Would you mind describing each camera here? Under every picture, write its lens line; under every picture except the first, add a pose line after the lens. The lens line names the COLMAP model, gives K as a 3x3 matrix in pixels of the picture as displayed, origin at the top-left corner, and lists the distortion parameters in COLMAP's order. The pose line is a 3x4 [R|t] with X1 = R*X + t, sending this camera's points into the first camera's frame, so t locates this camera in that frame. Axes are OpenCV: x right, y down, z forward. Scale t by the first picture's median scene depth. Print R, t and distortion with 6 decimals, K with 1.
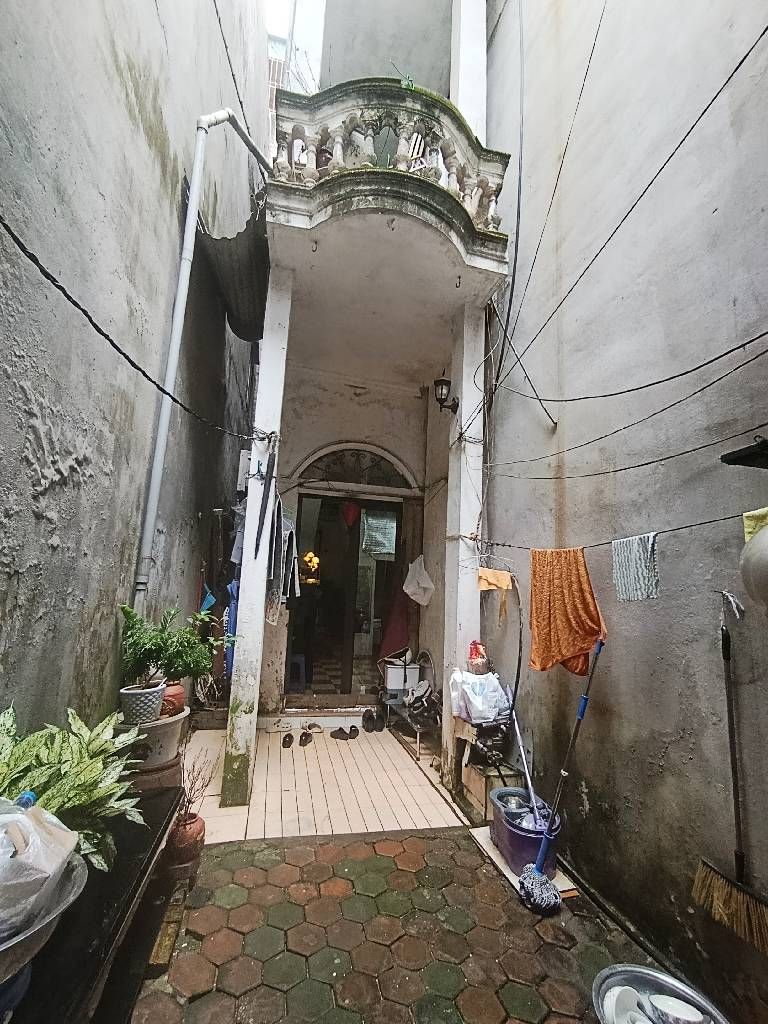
lens RADIAL K [[459.1, 0, 382.8], [0, 459.1, 513.6], [0, 0, 1]] dist [0.004553, 0.000543]
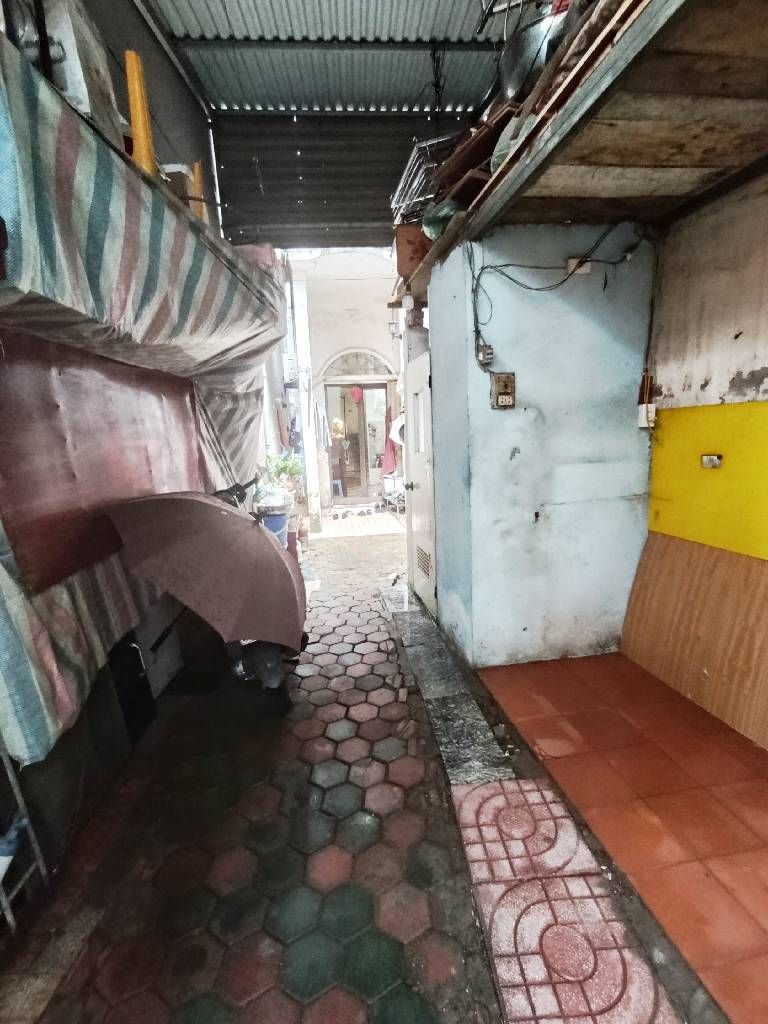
lens RADIAL K [[459.1, 0, 382.2], [0, 459.1, 512.6], [0, 0, 1]] dist [0.004553, 0.000543]
pose [[0.993205, -0.070167, -0.092851, 0.162536], [0.096497, 0.942503, 0.319963, -0.132007], [0.065061, -0.326748, 0.942869, -0.778585]]
